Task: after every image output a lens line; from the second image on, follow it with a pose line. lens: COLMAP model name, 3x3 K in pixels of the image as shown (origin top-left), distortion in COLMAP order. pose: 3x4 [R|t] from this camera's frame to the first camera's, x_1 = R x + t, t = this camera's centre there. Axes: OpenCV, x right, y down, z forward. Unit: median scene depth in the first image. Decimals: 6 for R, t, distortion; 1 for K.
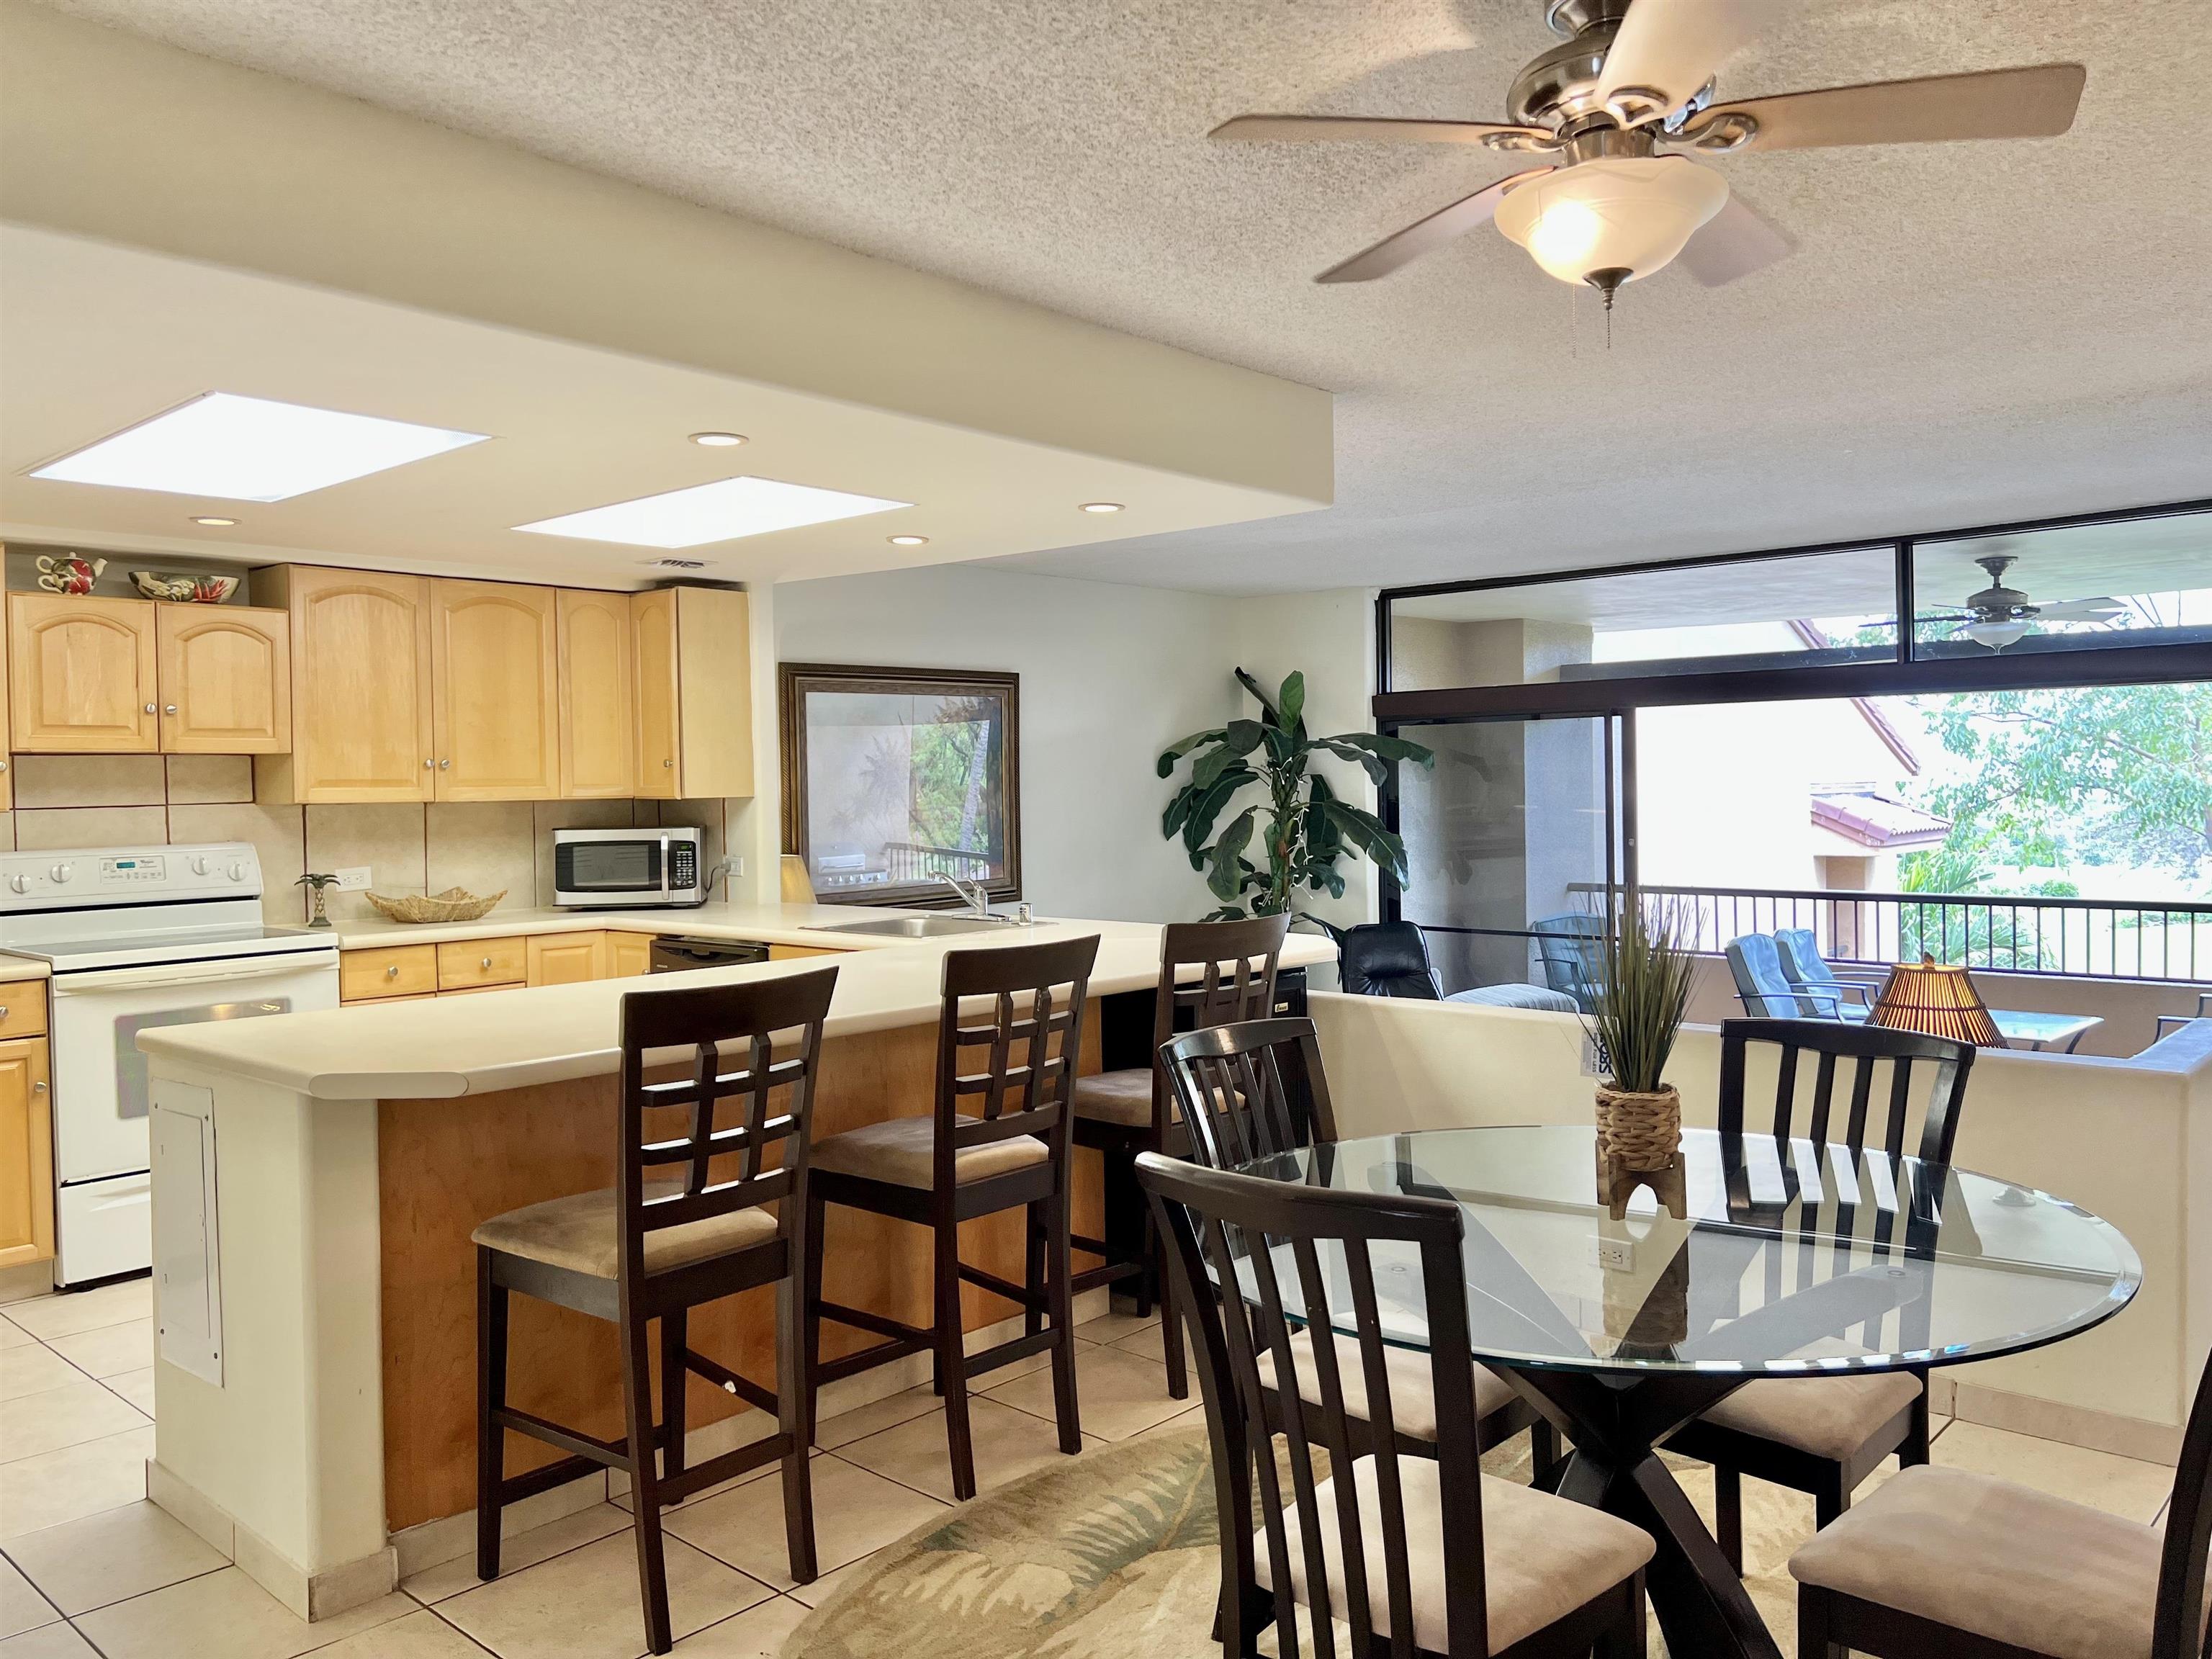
lens RADIAL K [[1661.7, 0, 1113.5], [0, 1661.7, 831.6], [0, 0, 1]] dist [0.063796, -0.047438]
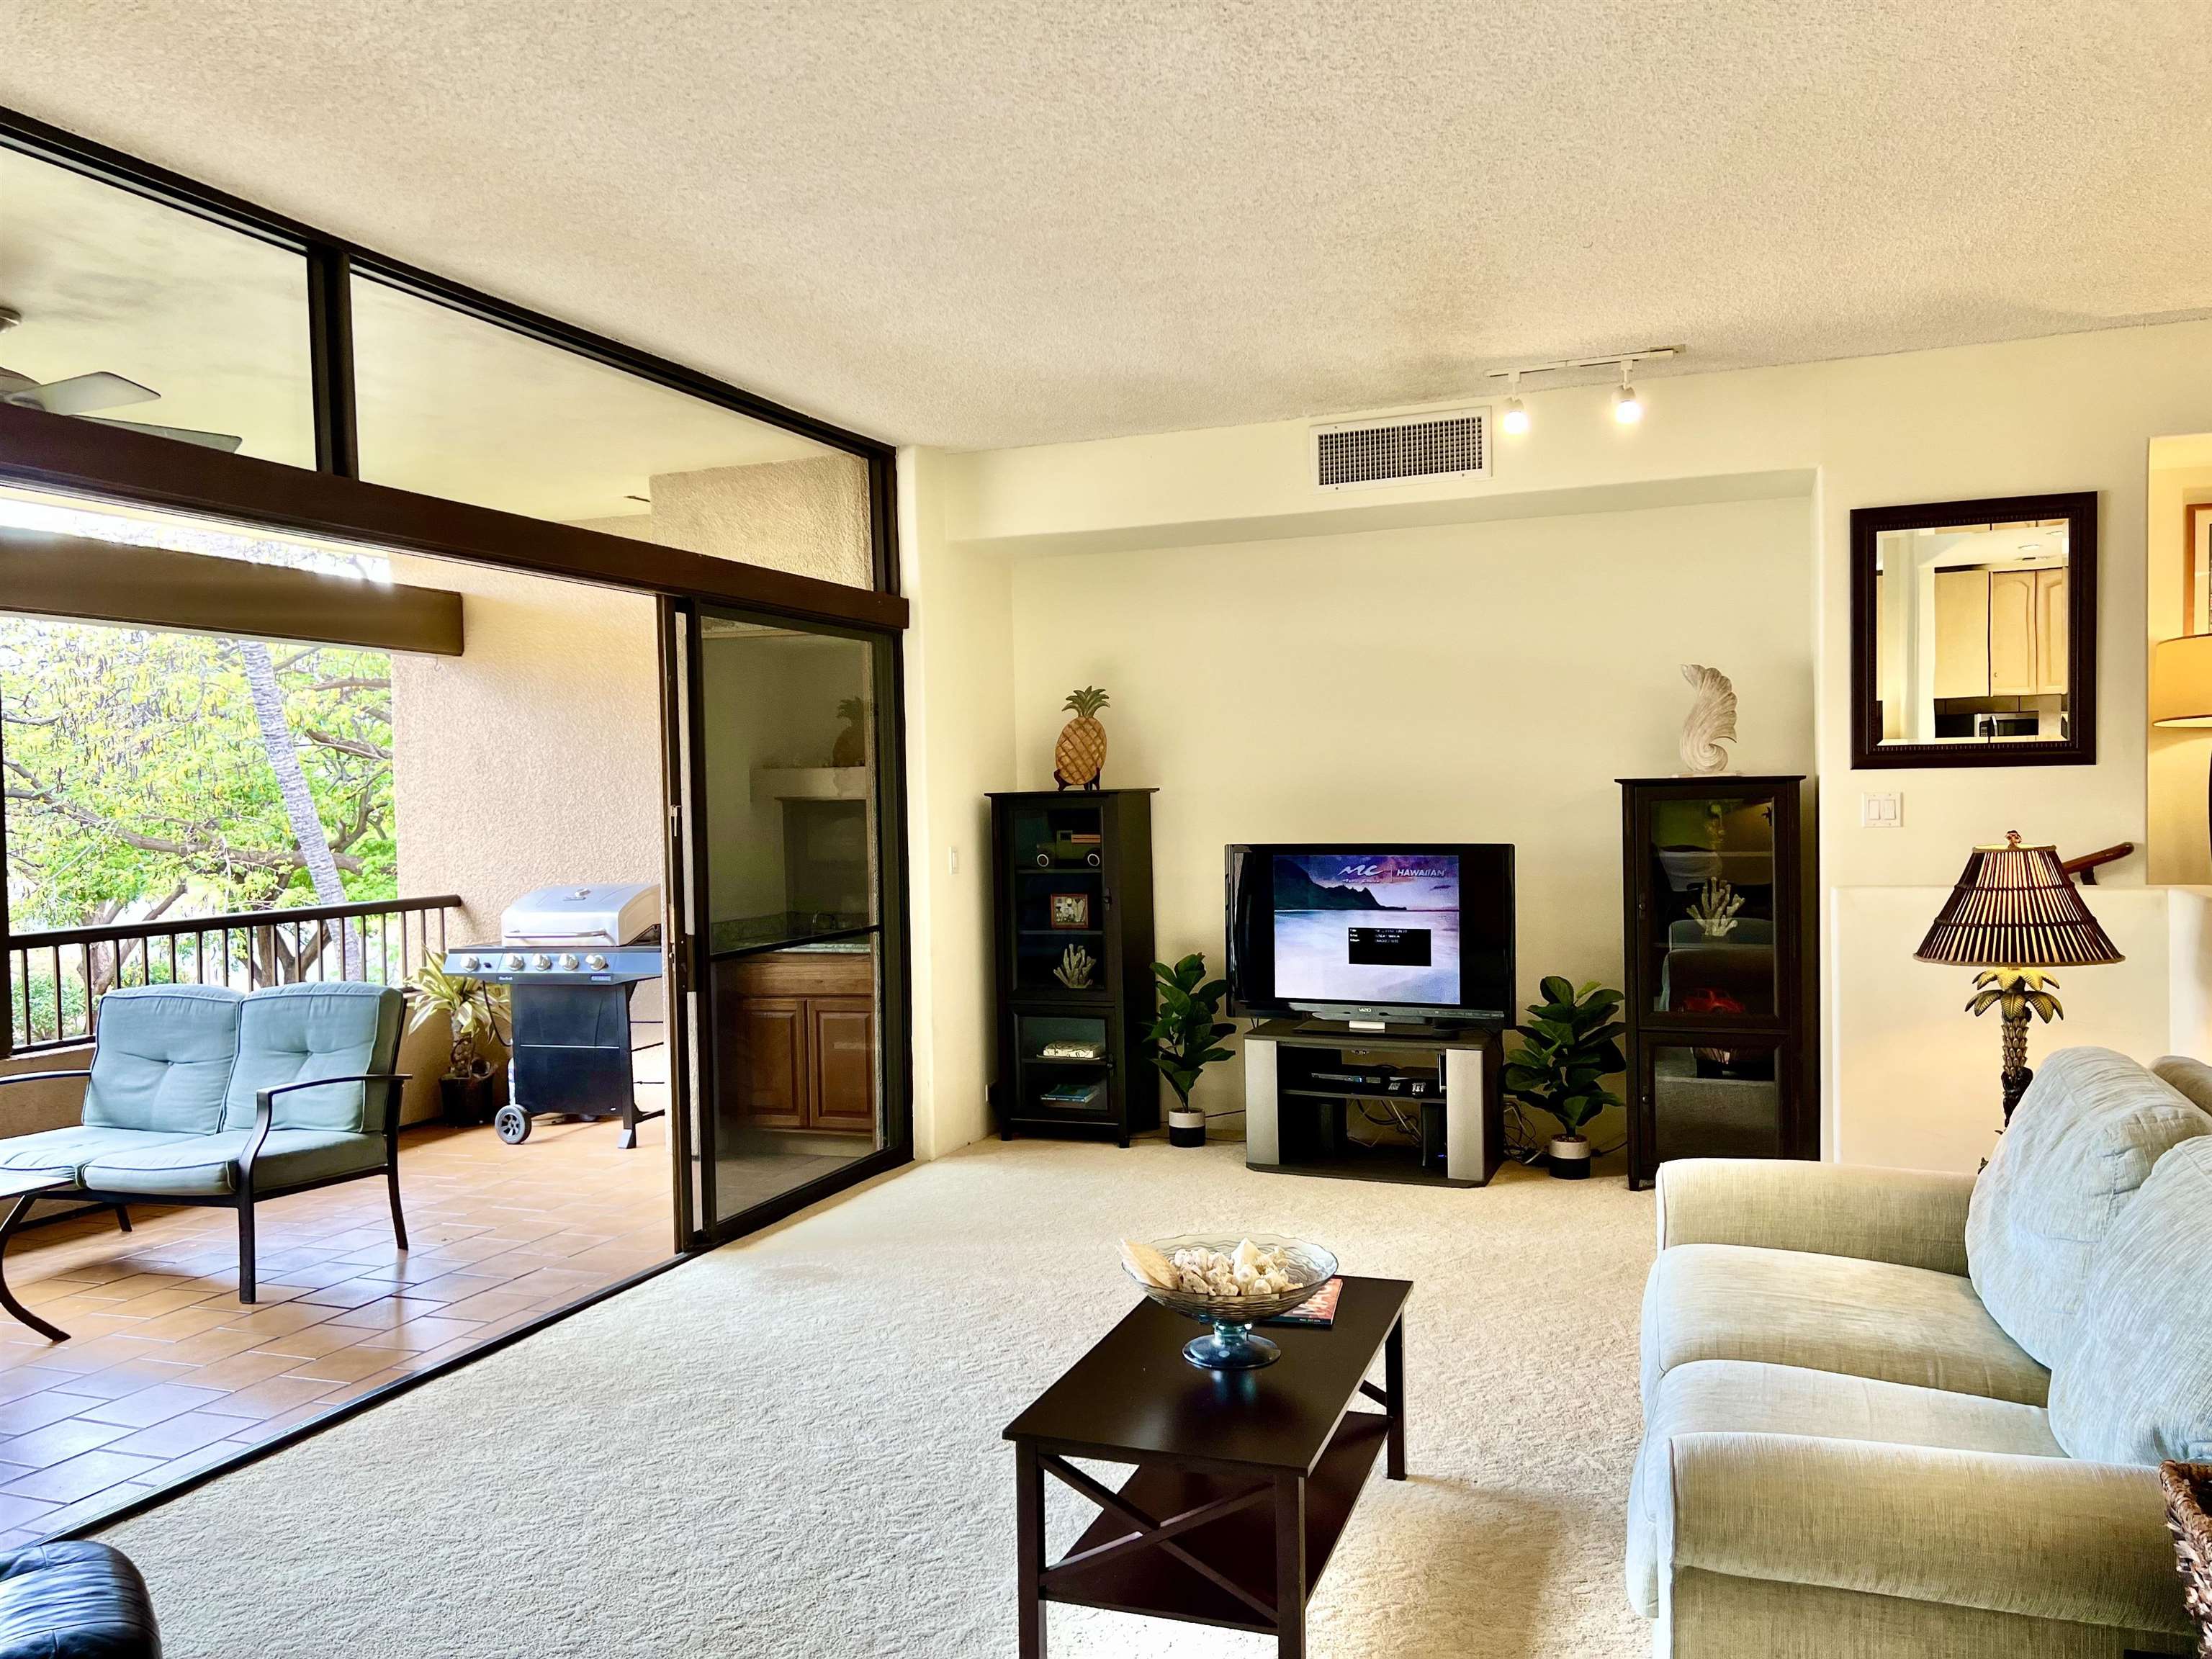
lens RADIAL K [[1661.7, 0, 1096.1], [0, 1661.7, 842.4], [0, 0, 1]] dist [0.063796, -0.047438]
pose [[-0.359326, -0.001194, 0.933211, -0.140261], [0.054030, 0.998295, 0.022081, 0.019630], [-0.931647, 0.058355, -0.358649, 1.117478]]
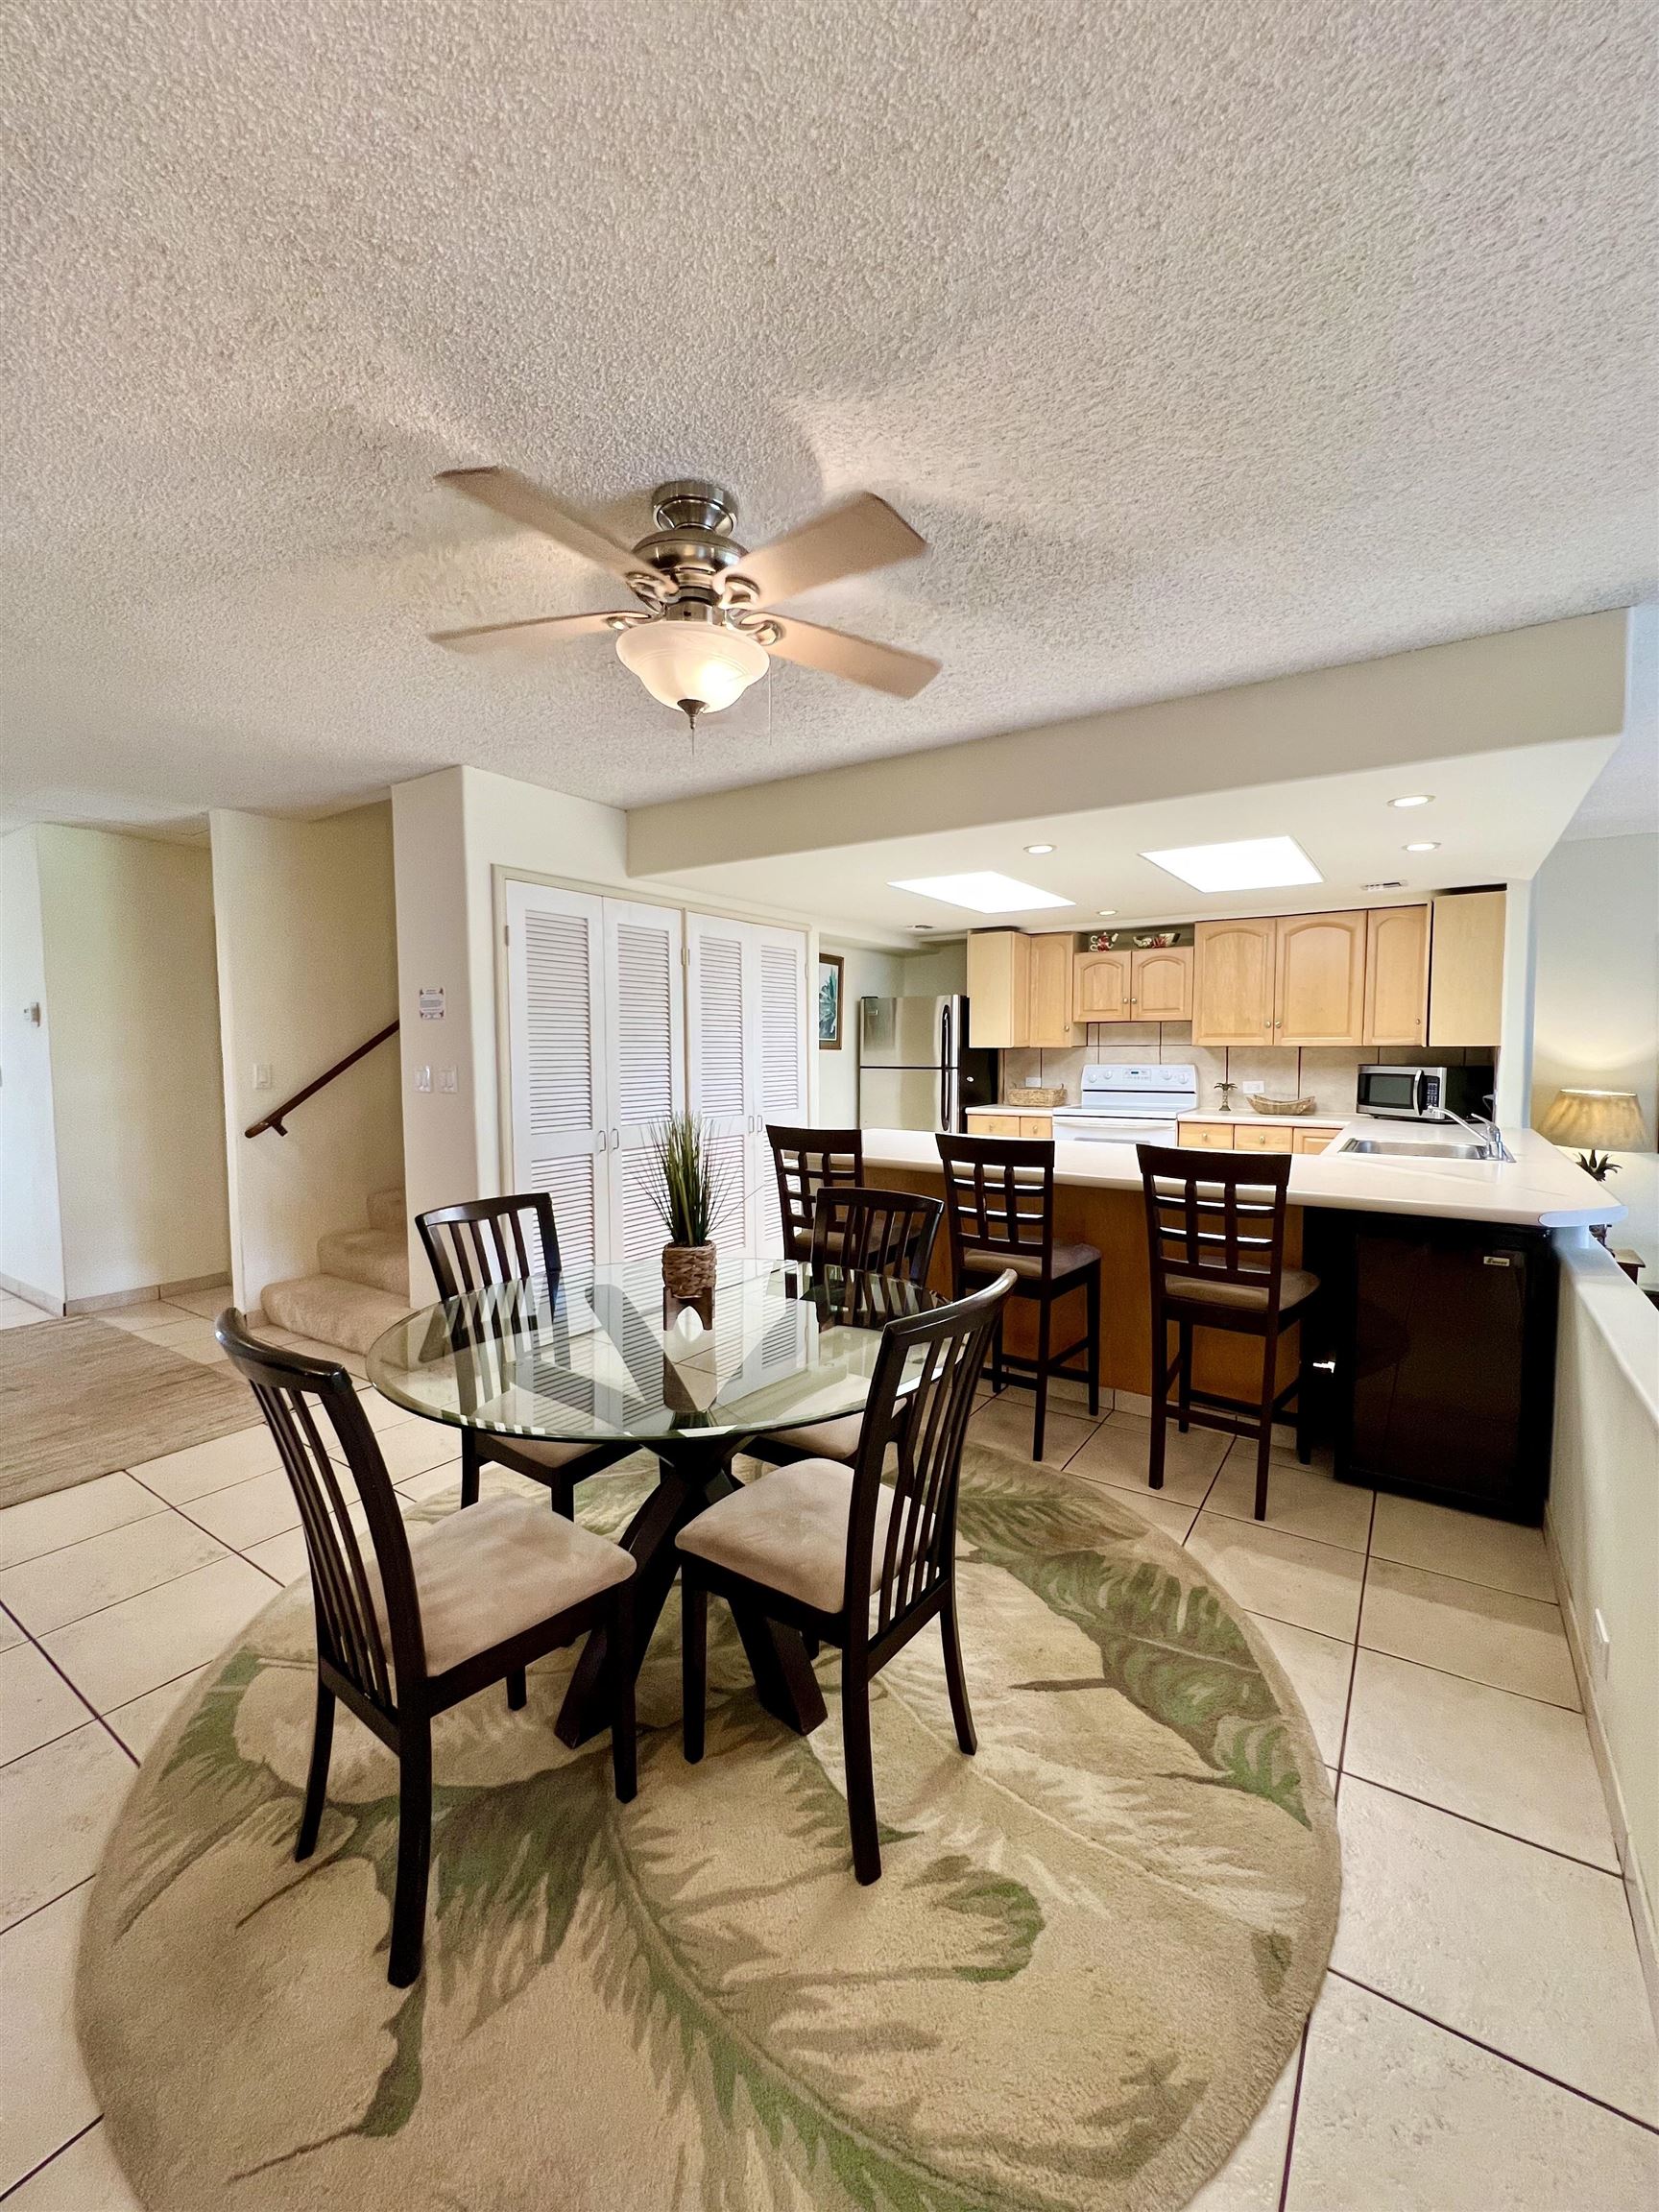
lens RADIAL K [[887.1, 0, 826.4], [0, 887.1, 1105.1], [0, 0, 1]] dist [0.000421, 0.000307]
pose [[0.140016, 0.078237, -0.987054, 0.387561], [-0.024650, 0.996840, 0.075516, -0.012496], [0.989842, 0.013757, 0.141502, 0.353482]]
